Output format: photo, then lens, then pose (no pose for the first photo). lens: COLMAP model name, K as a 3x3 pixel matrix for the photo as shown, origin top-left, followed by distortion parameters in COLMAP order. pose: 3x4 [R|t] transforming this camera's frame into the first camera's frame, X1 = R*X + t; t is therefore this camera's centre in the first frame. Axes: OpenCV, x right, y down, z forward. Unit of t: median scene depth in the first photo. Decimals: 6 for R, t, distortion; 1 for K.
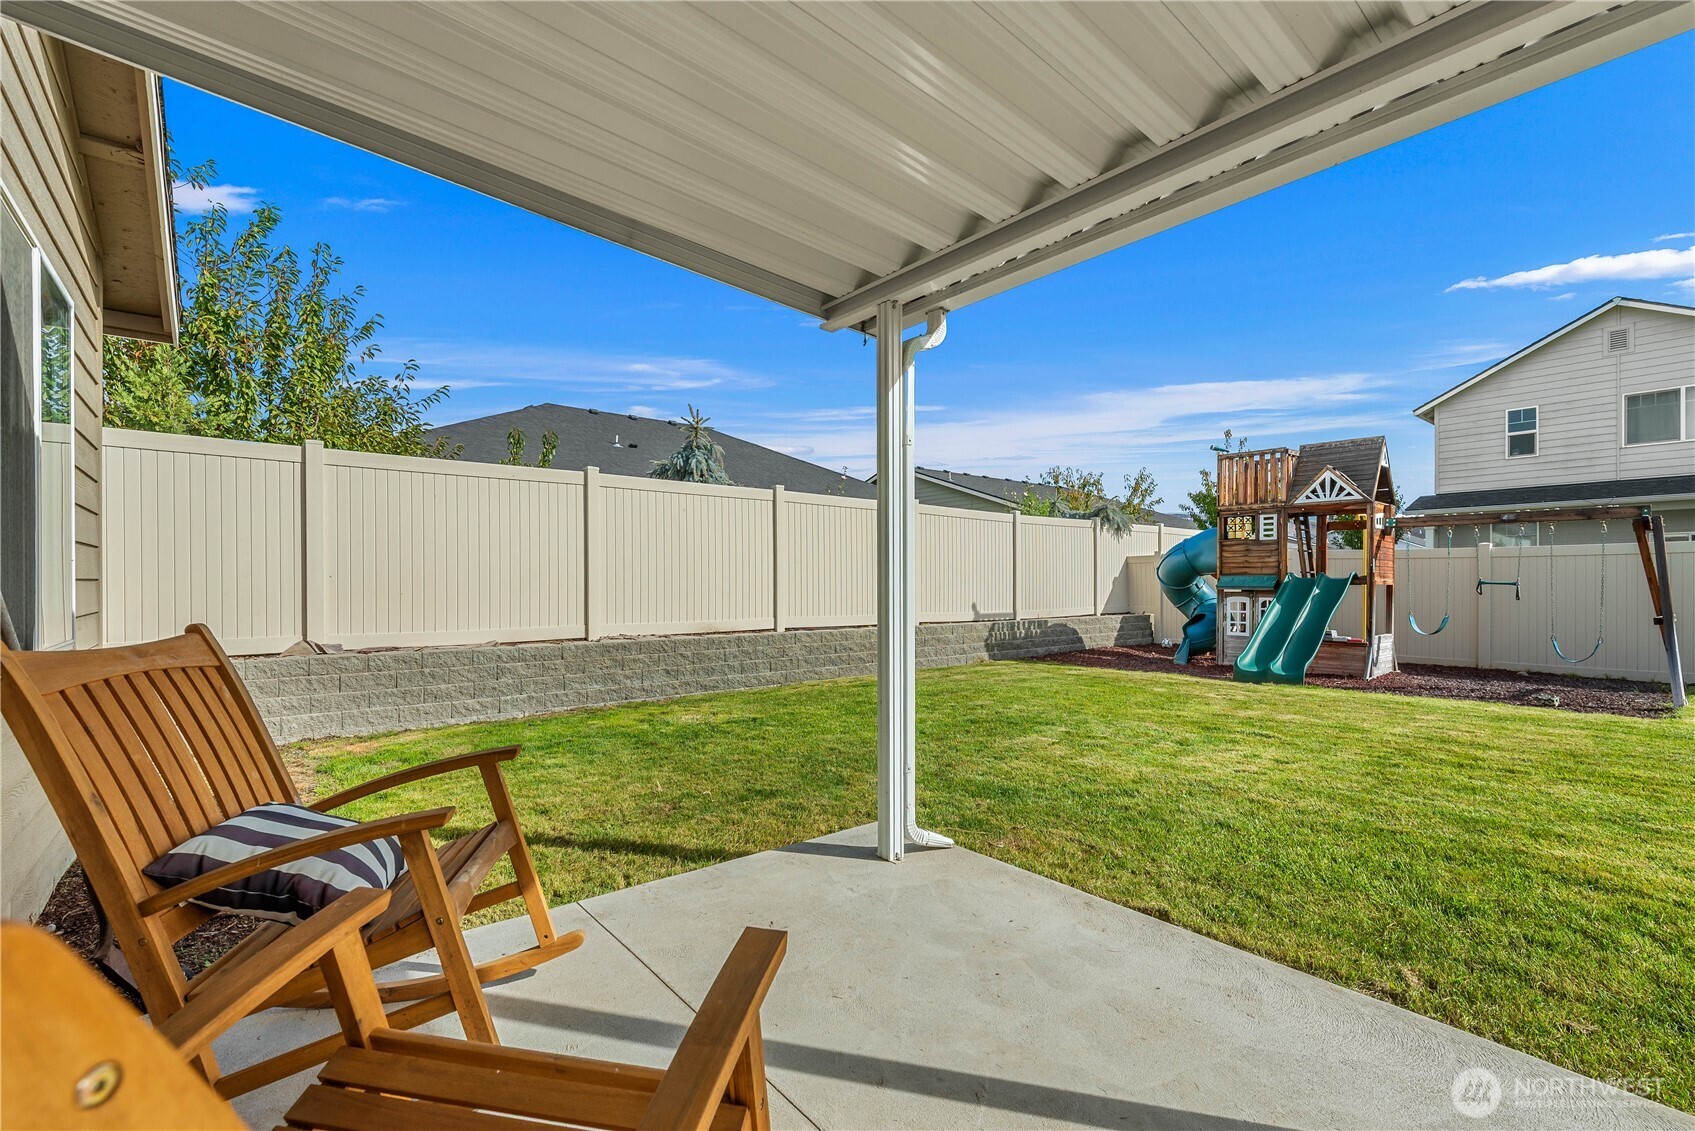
lens RADIAL K [[739.8, 0, 860.5], [0, 739.8, 585.0], [0, 0, 1]] dist [0.002567, -0.000744]
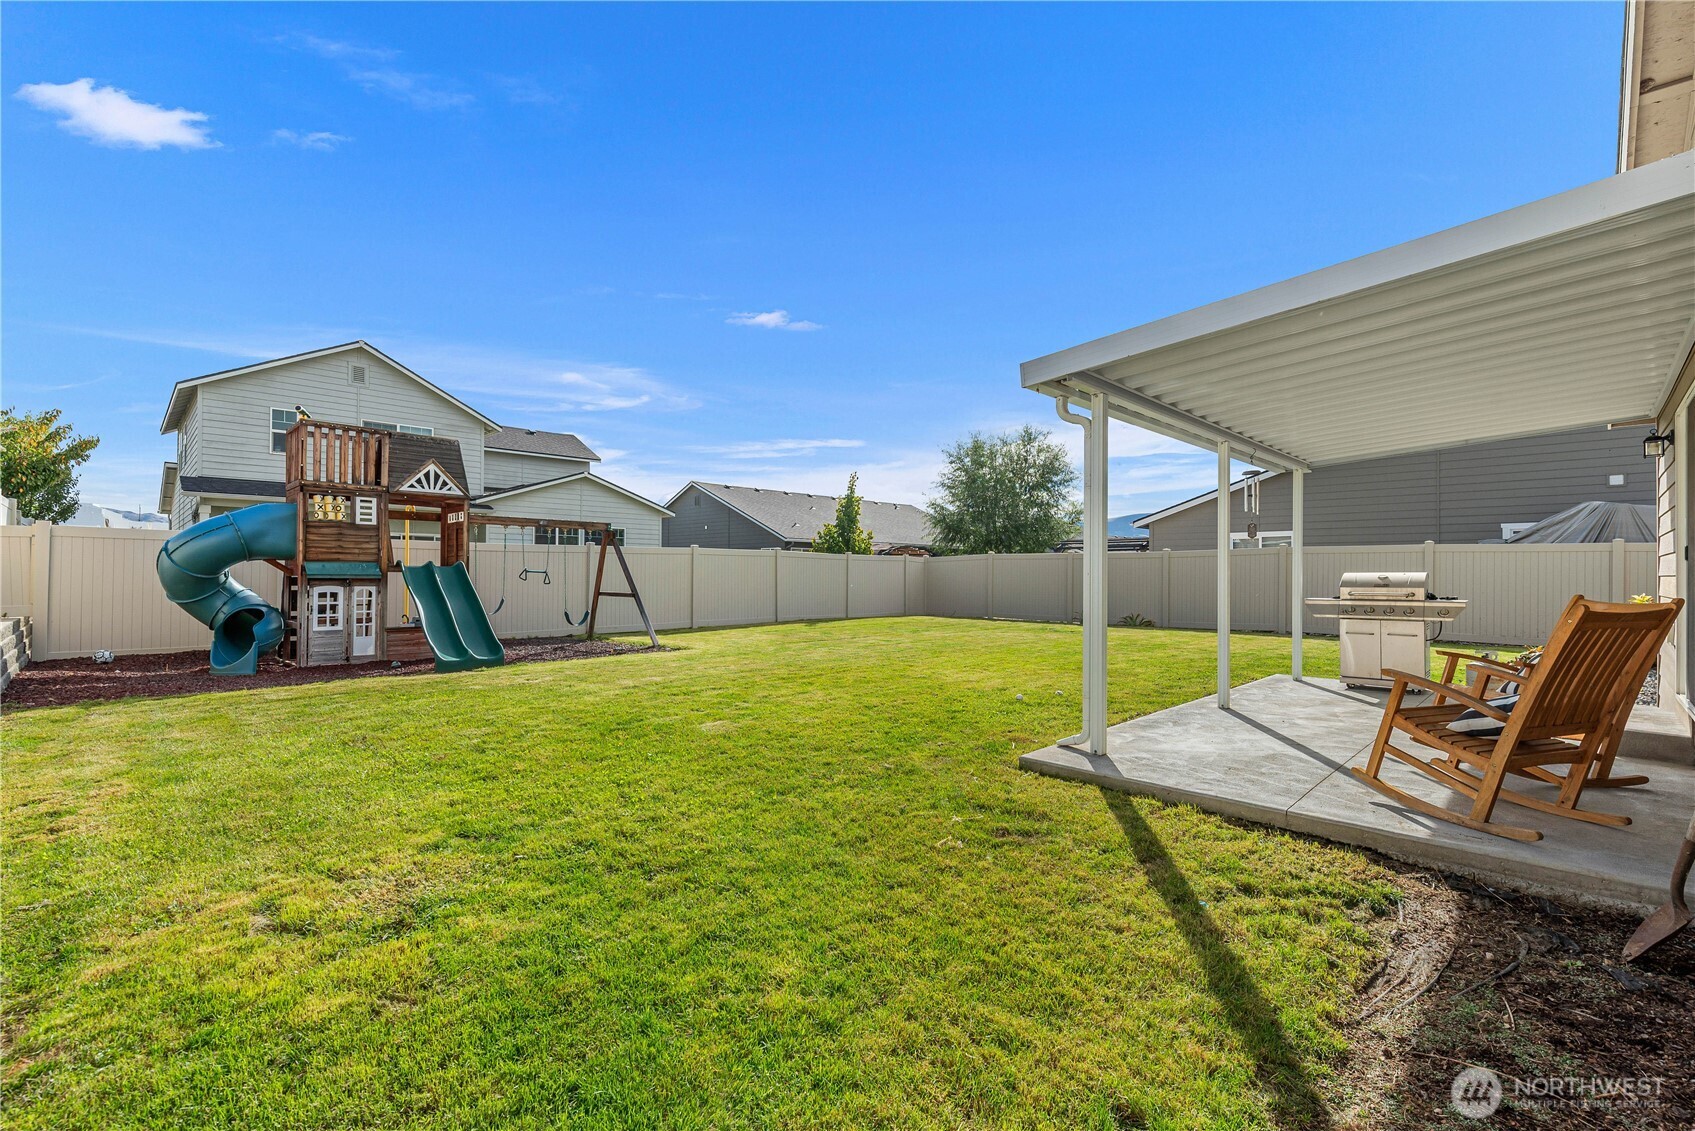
lens RADIAL K [[725.0, 0, 847.5], [0, 725.0, 565.5], [0, 0, 1]] dist [0.000365, -0.000148]
pose [[-0.091677, 0.009744, 0.995741, -0.590642], [-0.001606, 0.999949, -0.009933, -0.001783], [-0.995788, -0.002510, -0.091657, 0.683148]]
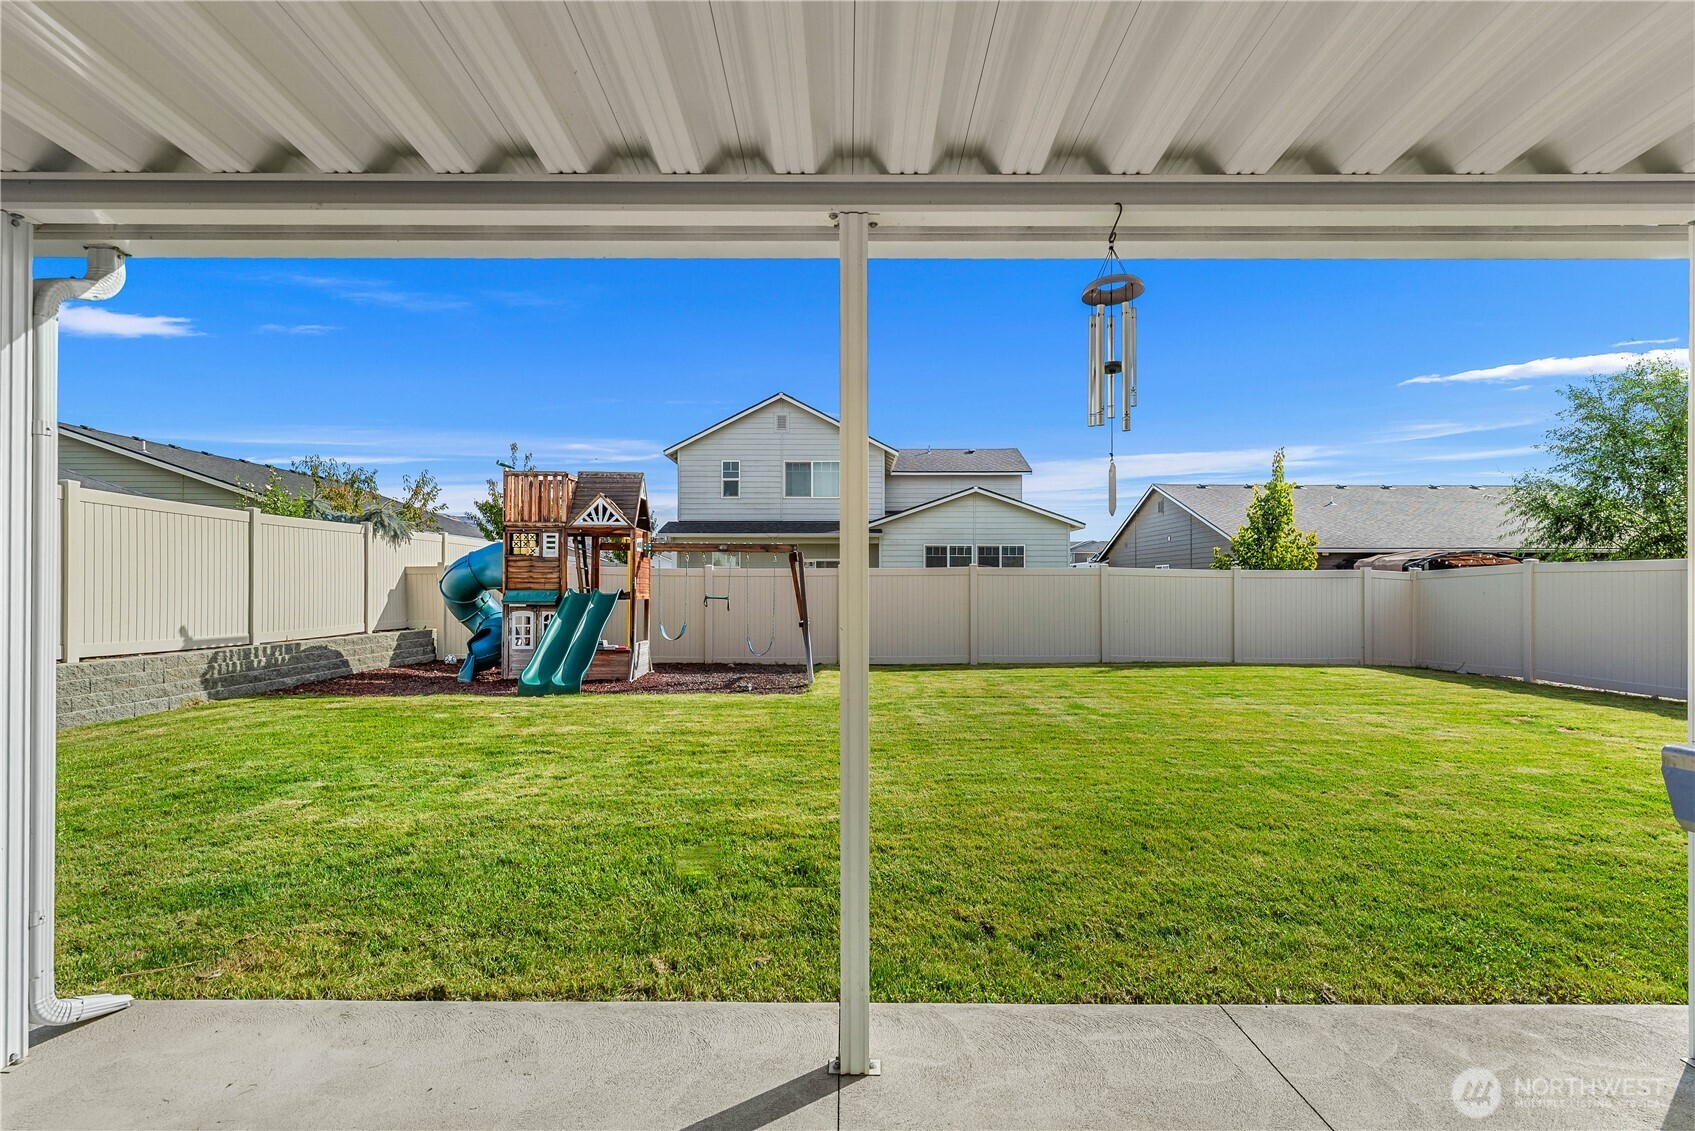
lens RADIAL K [[741.1, 0, 838.2], [0, 741.1, 582.1], [0, 0, 1]] dist [0.001214, -0.000854]
pose [[0.642900, 0.007189, 0.765916, 0.005739], [0.000807, 0.999949, -0.010063, -0.020091], [-0.765949, 0.007088, 0.642862, 0.006272]]
